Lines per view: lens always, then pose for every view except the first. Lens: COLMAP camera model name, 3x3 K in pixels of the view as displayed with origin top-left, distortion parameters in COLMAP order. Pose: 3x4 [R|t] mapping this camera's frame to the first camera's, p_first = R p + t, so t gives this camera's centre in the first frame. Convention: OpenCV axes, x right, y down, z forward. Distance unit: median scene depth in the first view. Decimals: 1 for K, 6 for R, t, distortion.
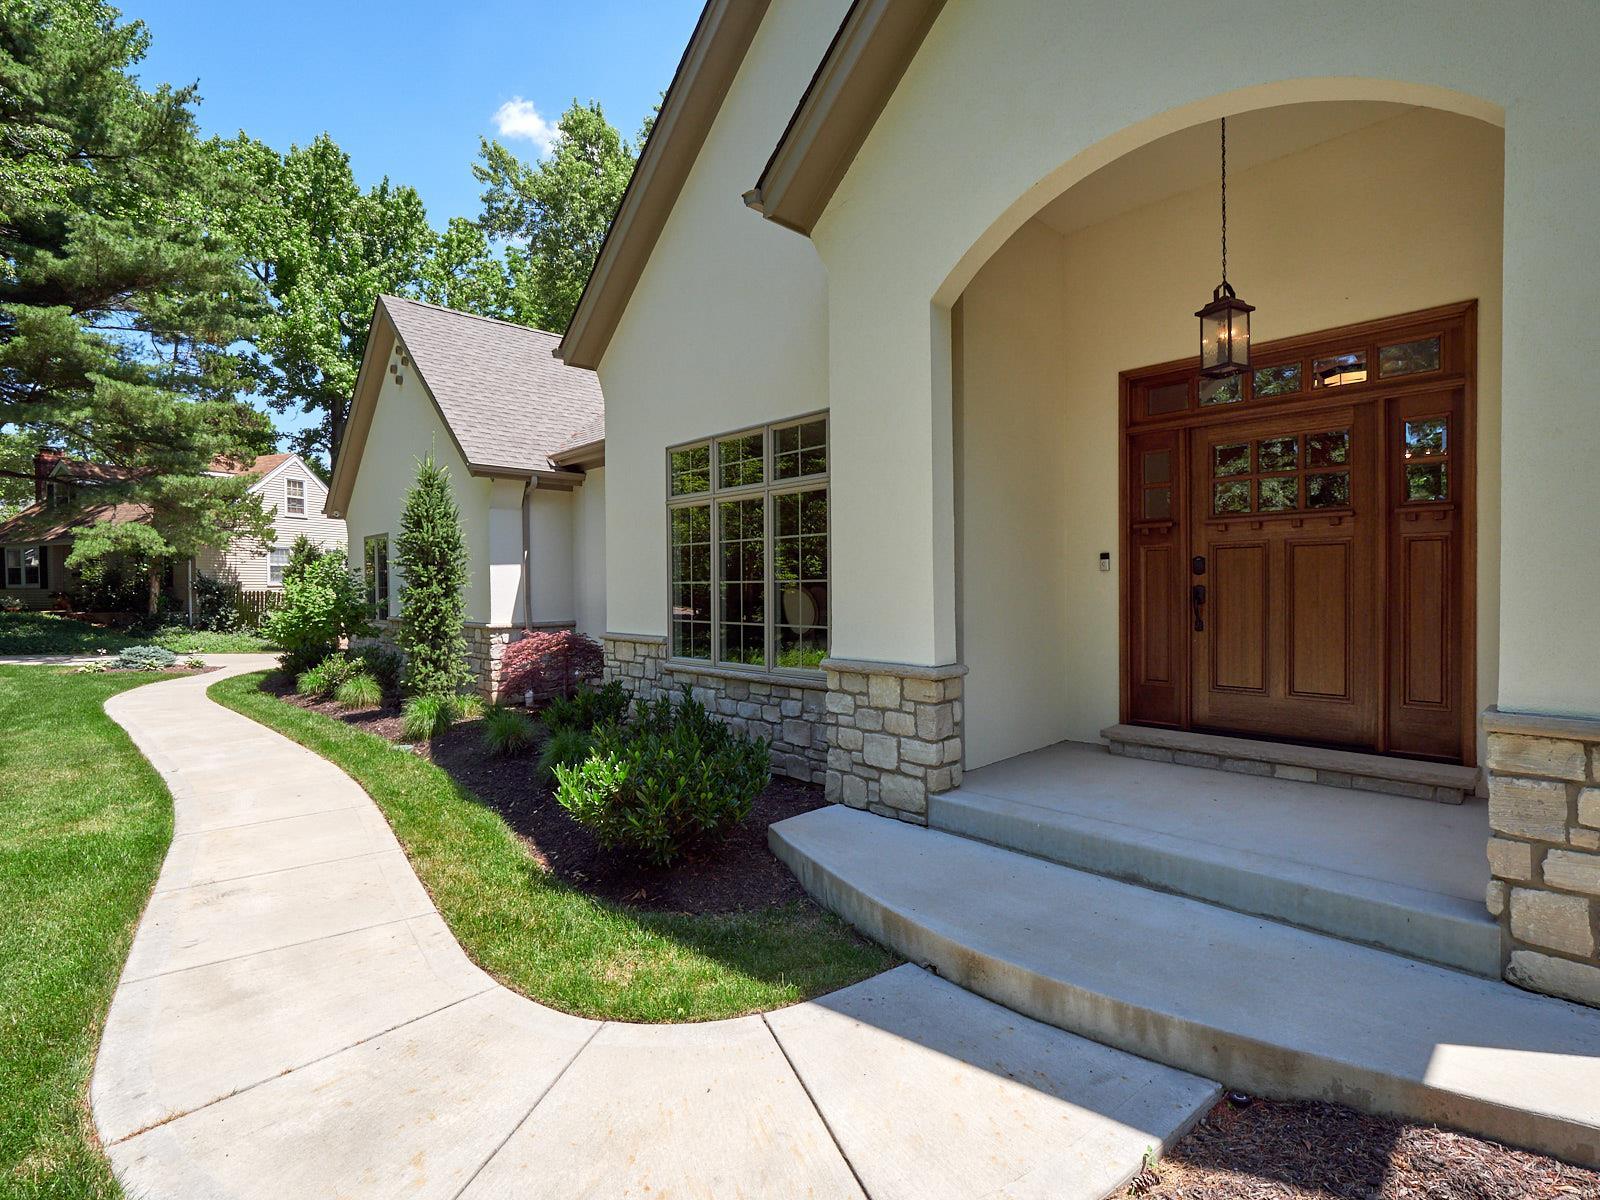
lens RADIAL K [[779.5, 0, 800.0], [0, 779.5, 600.0], [0, 0, 1]] dist [-0.003238, -0.000426]
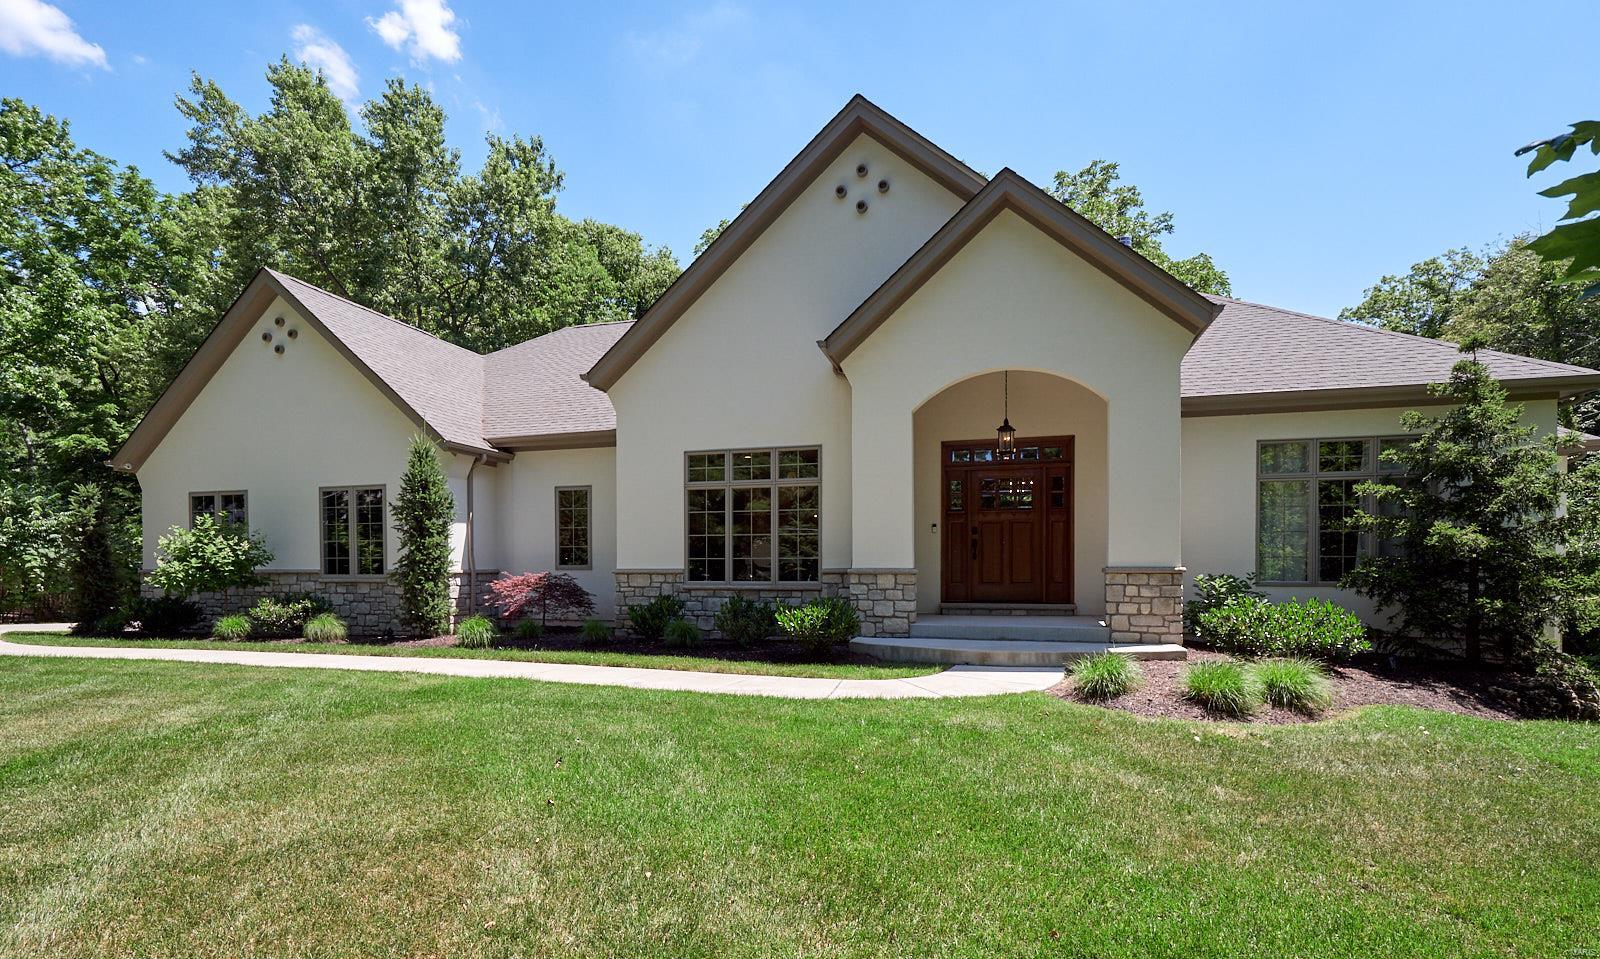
lens RADIAL K [[730.2, 0, 803.0], [0, 730.2, 578.3], [0, 0, 1]] dist [-0.001518, 0.000553]
pose [[0.857528, -0.003026, 0.514428, -0.872775], [0.004392, 0.999989, -0.001440, 0.082967], [-0.514418, 0.003494, 0.857532, -0.497258]]
